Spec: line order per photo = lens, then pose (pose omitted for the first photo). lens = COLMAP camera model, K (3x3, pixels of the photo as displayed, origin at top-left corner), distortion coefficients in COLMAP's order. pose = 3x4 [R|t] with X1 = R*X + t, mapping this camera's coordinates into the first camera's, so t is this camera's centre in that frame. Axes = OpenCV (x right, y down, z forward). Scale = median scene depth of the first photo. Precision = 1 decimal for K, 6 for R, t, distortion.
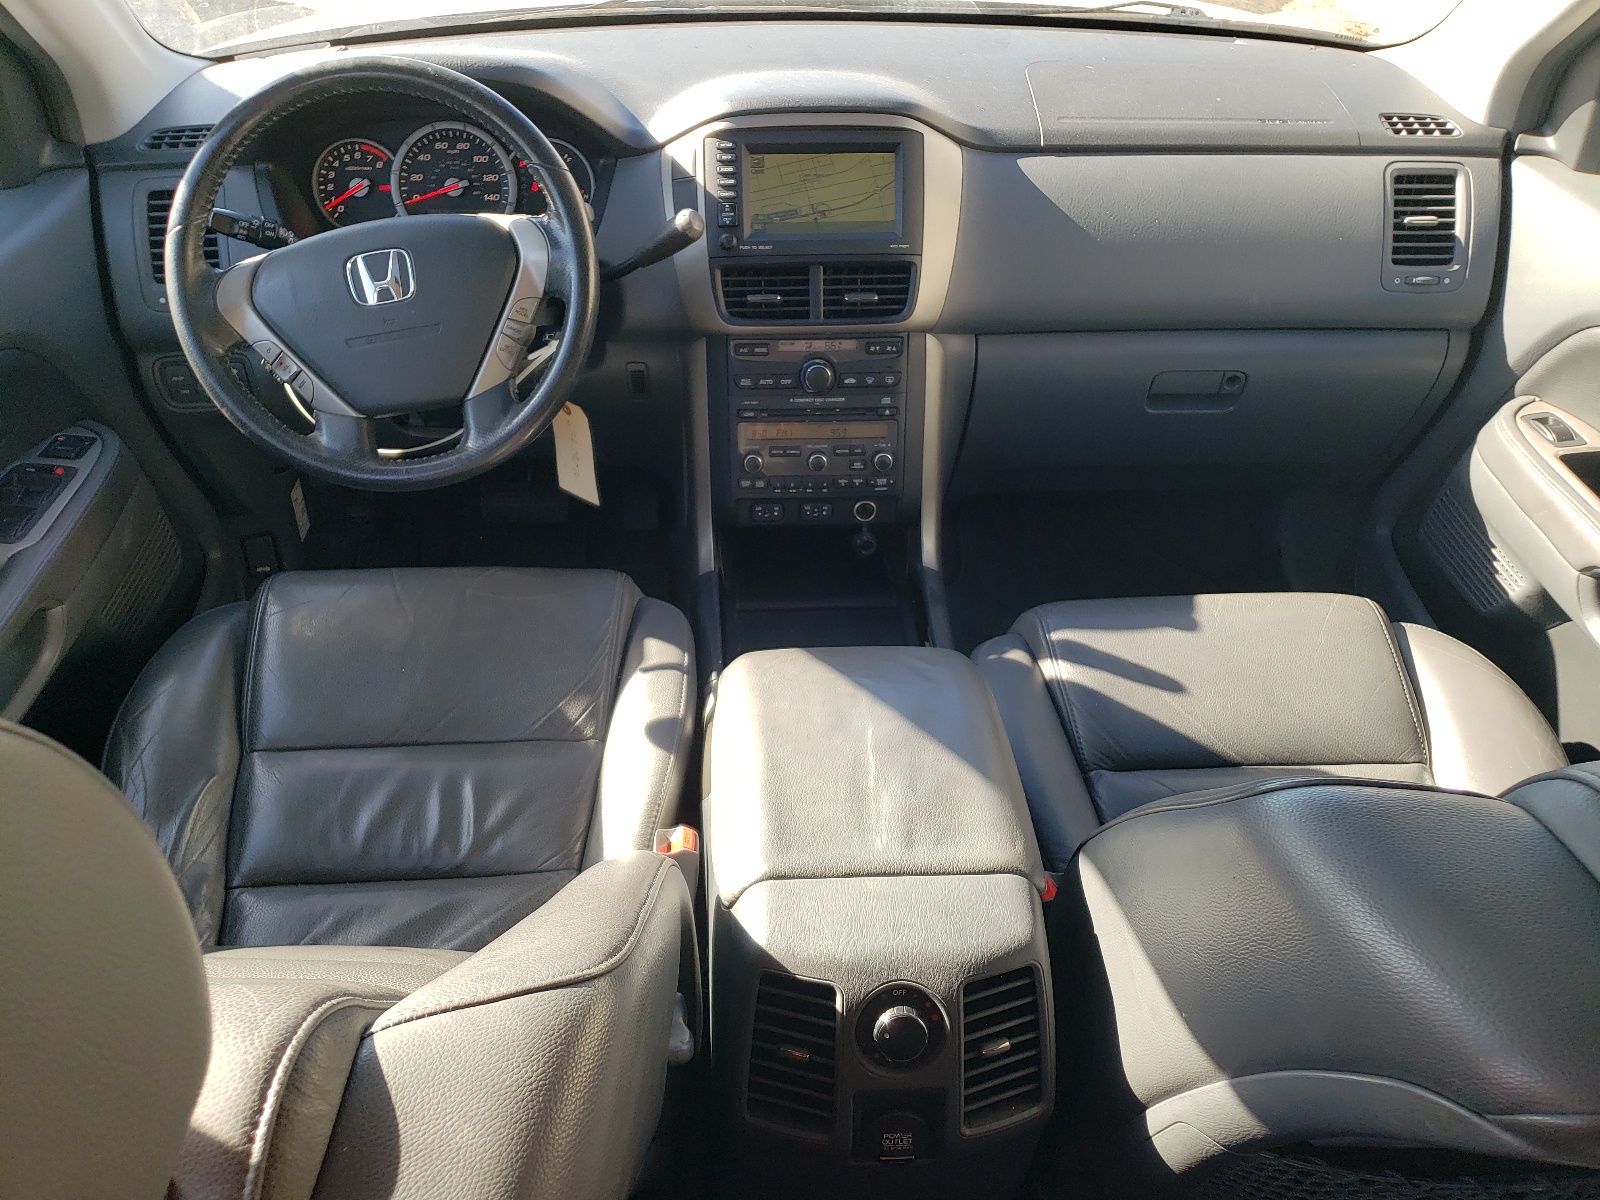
lens RADIAL K [[1228.2, 0, 797.5], [0, 1228.2, 598.0], [0, 0, 1]] dist [-0.003566, -0.002005]
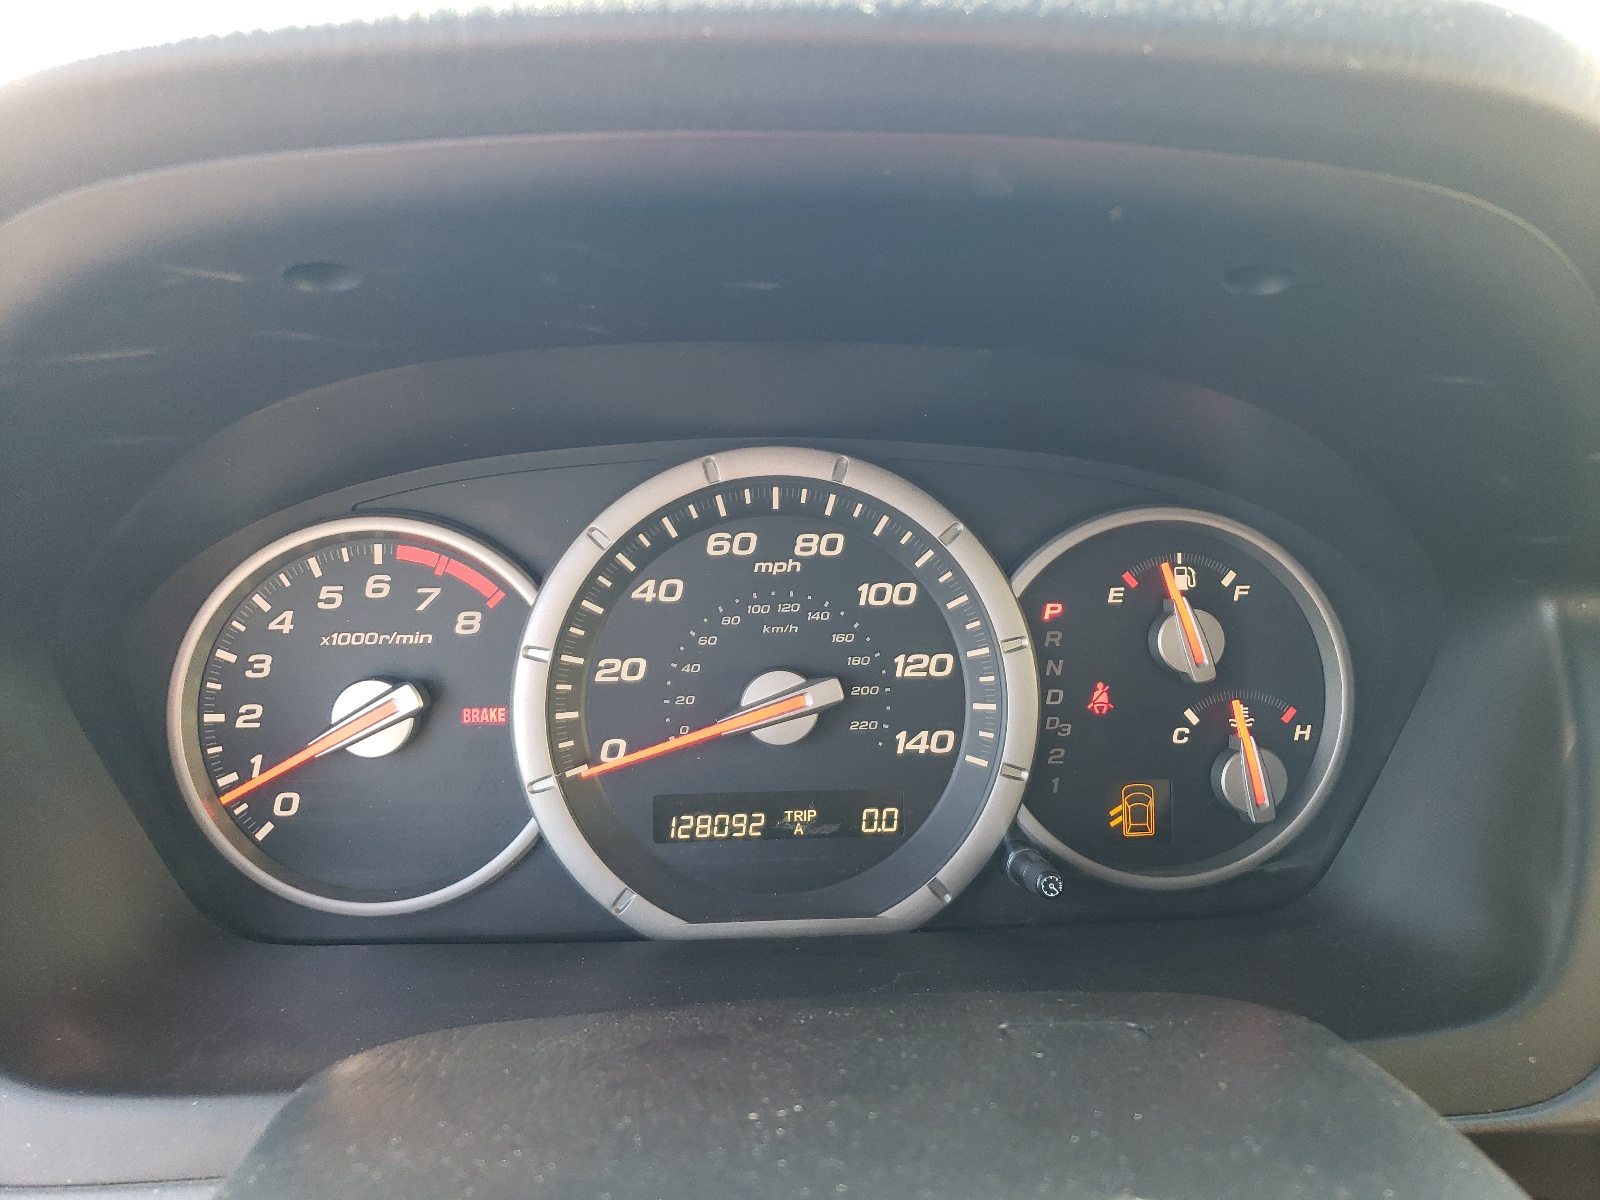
lens RADIAL K [[1228.2, 0, 799.9], [0, 1228.2, 600.9], [0, 0, 1]] dist [-0.003566, -0.002005]
pose [[0.998602, -0.016149, 0.050333, -0.288413], [0.030446, 0.954106, -0.297919, -0.284309], [-0.043212, 0.299035, 0.953263, 0.768856]]
